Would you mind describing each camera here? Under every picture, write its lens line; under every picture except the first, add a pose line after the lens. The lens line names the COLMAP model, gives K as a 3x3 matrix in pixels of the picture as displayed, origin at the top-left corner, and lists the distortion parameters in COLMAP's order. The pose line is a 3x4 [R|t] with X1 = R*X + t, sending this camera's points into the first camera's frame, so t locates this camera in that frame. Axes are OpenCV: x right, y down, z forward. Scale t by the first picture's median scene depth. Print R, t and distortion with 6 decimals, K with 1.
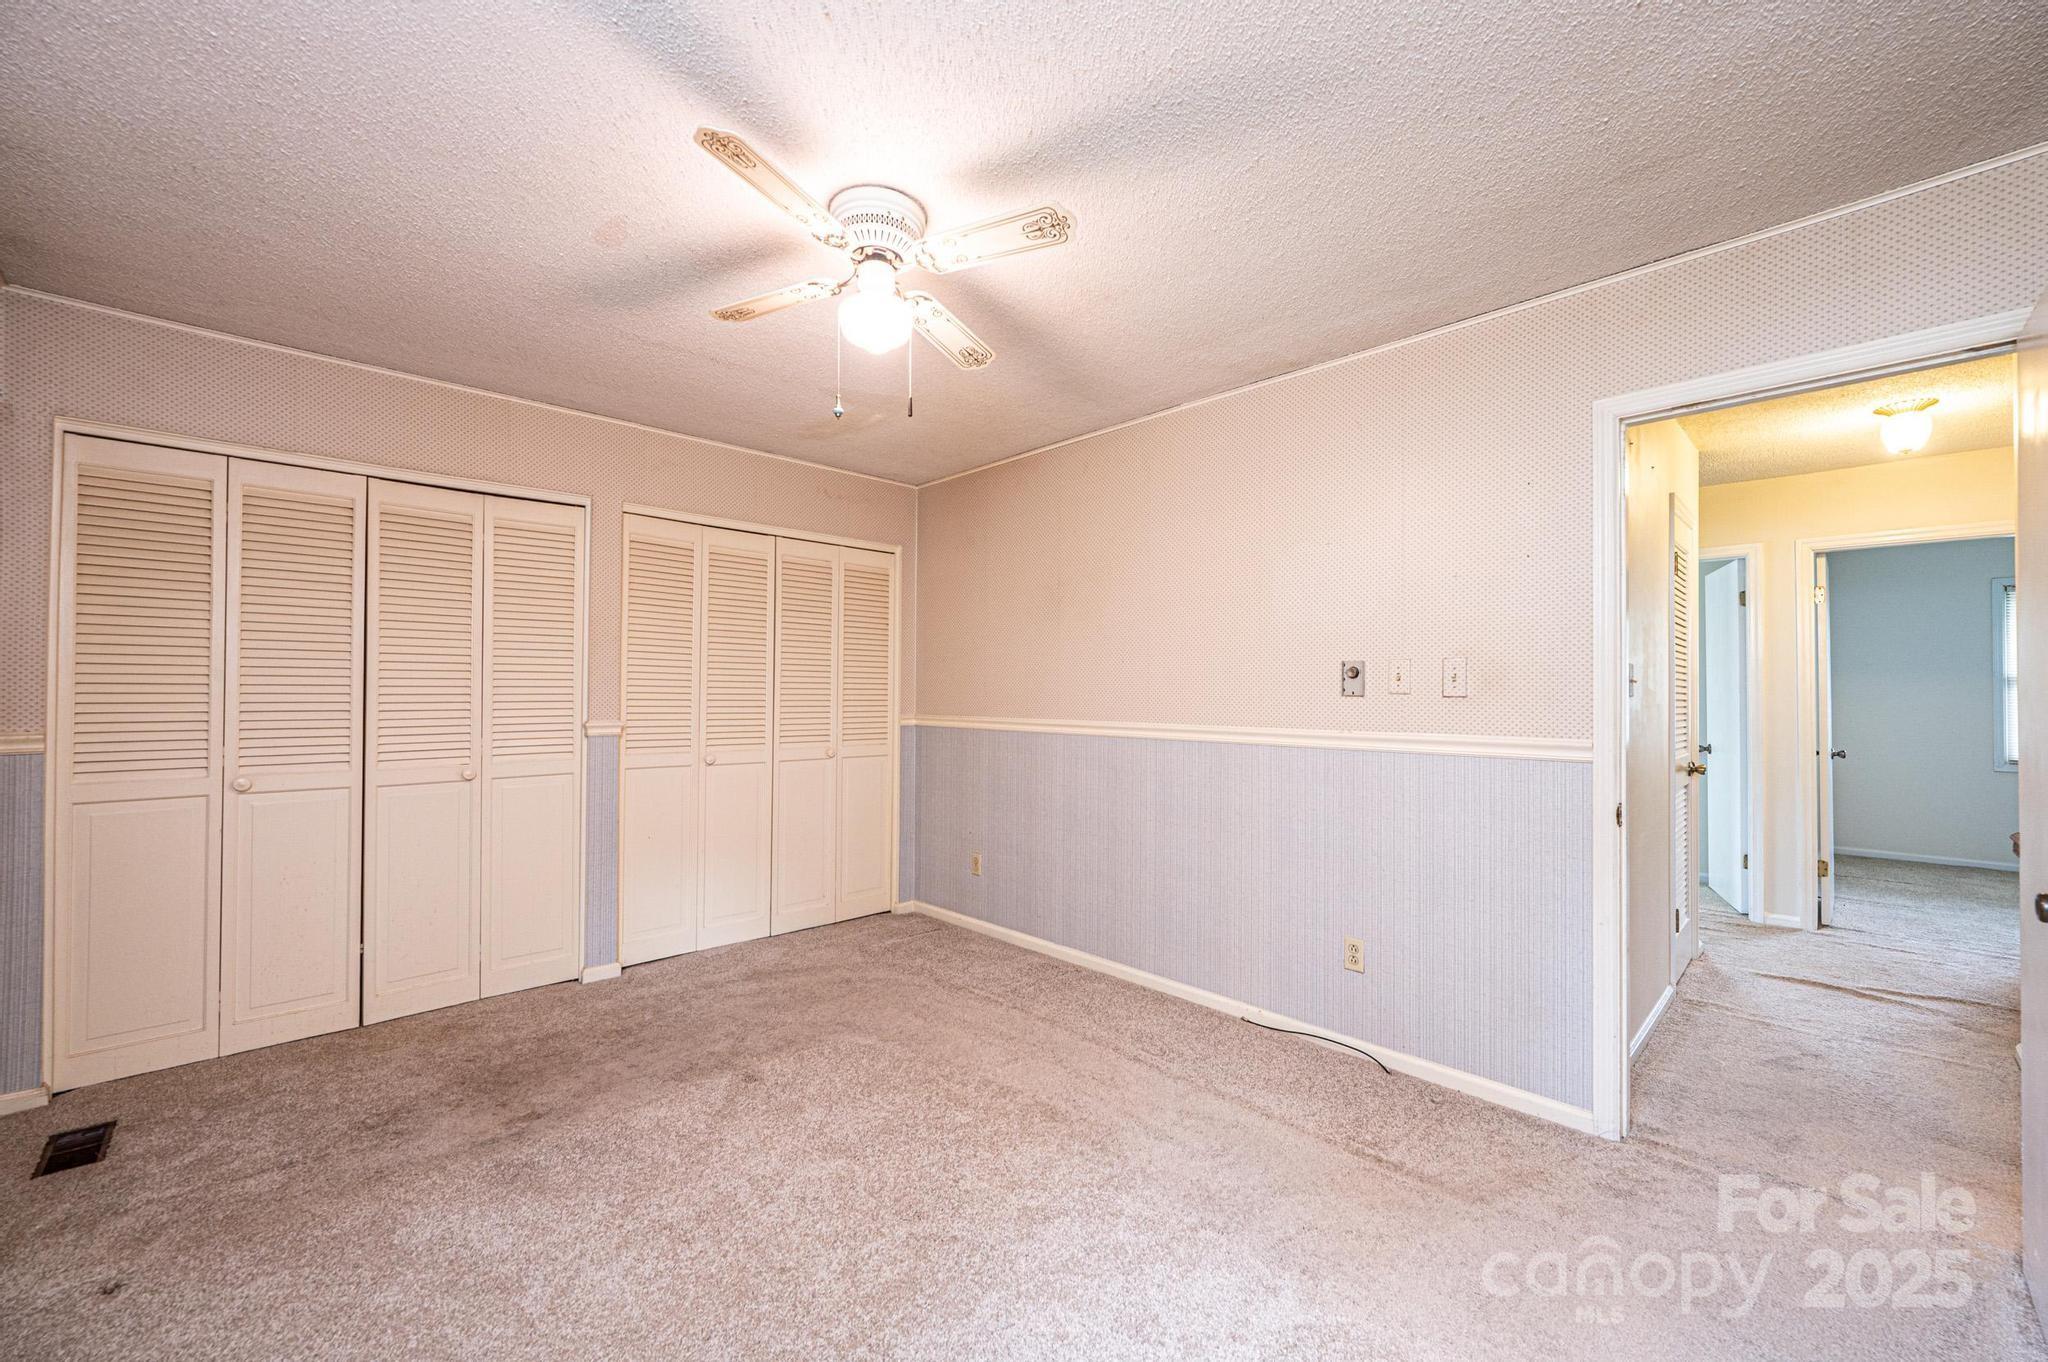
lens RADIAL K [[814.5, 0, 1014.9], [0, 814.5, 681.5], [0, 0, 1]] dist [-0.001915, 0.000243]
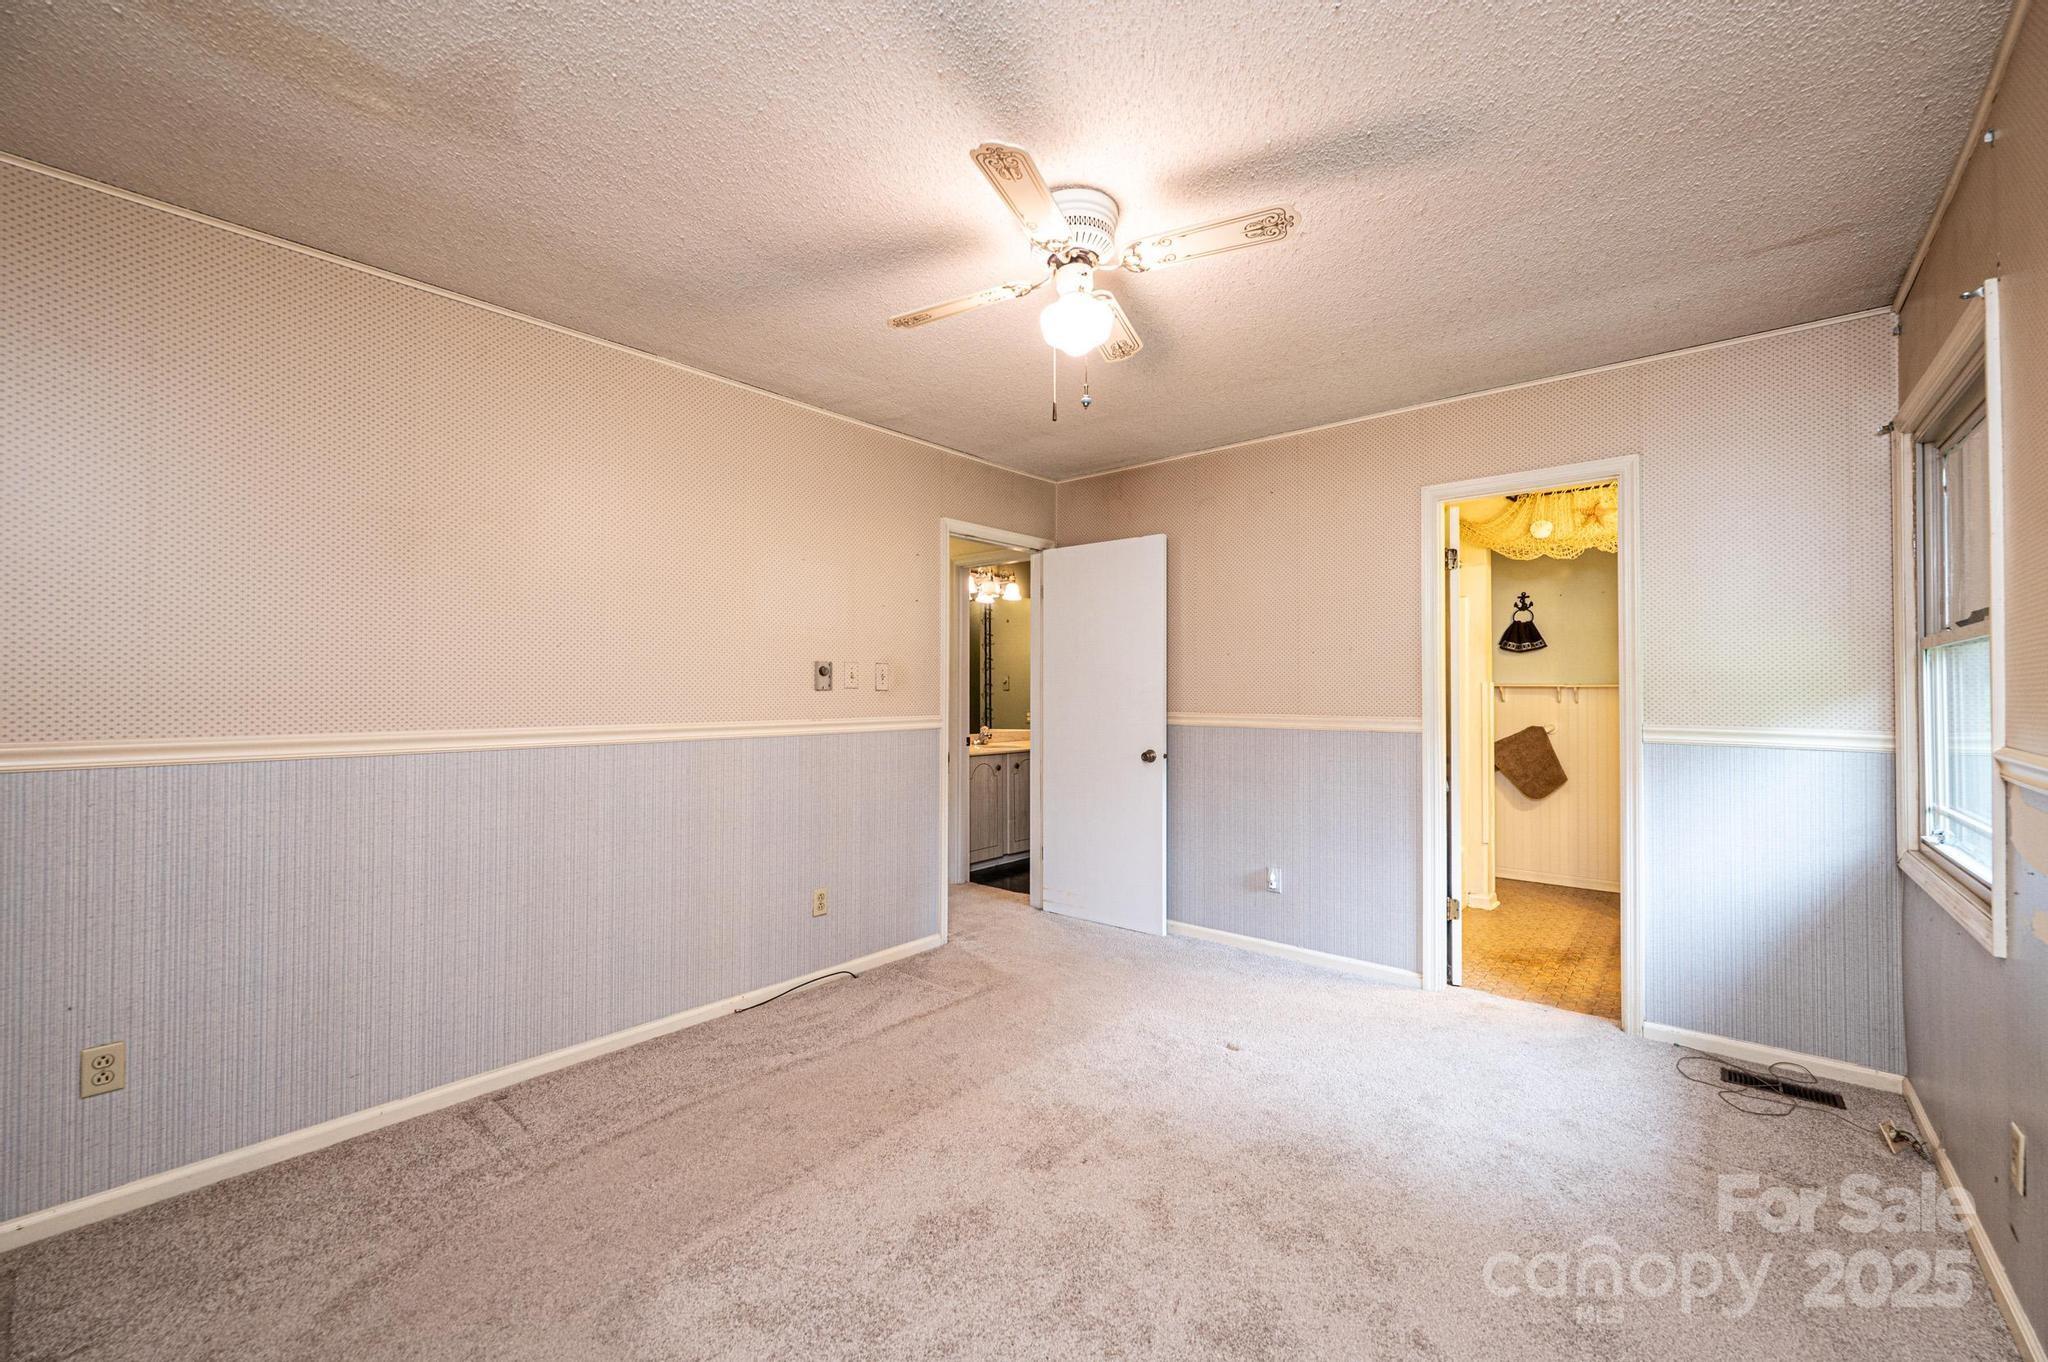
lens RADIAL K [[814.5, 0, 1018.5], [0, 814.5, 674.9], [0, 0, 1]] dist [-0.001915, 0.000243]
pose [[-0.096495, 0.004534, 0.995323, -0.952173], [-0.022078, 0.999734, -0.006695, -0.004370], [-0.995089, -0.022621, -0.096369, 0.952077]]
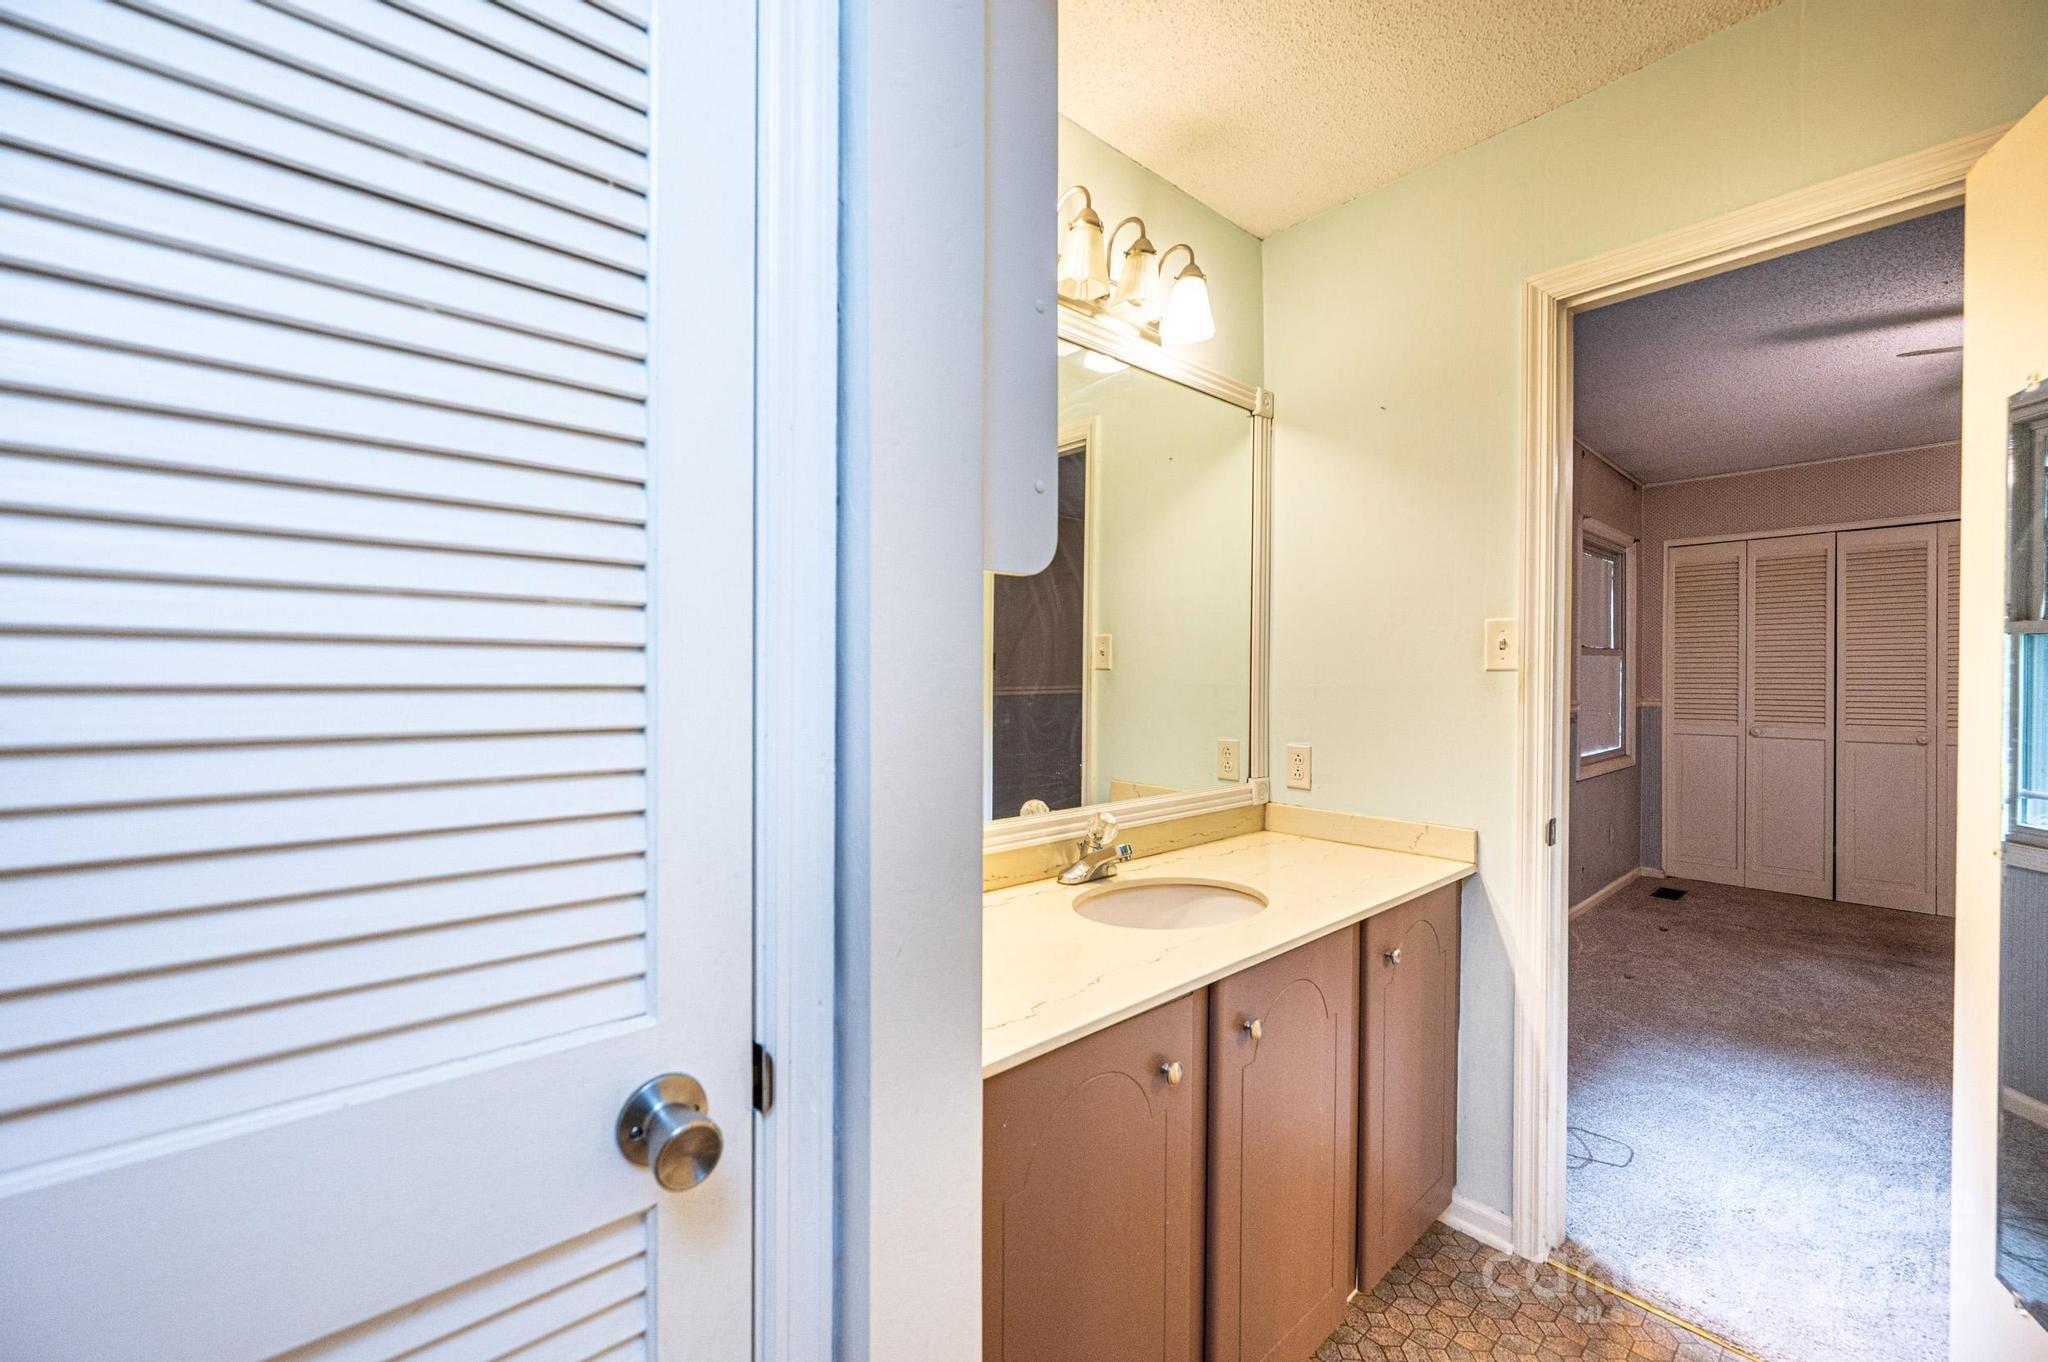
lens RADIAL K [[814.5, 0, 1031.8], [0, 814.5, 679.0], [0, 0, 1]] dist [-0.001915, 0.000243]
pose [[-0.034645, -0.004347, -0.999390, 0.739881], [0.014122, 0.999889, -0.004838, 0.001688], [0.999300, -0.014281, -0.034580, -0.418269]]
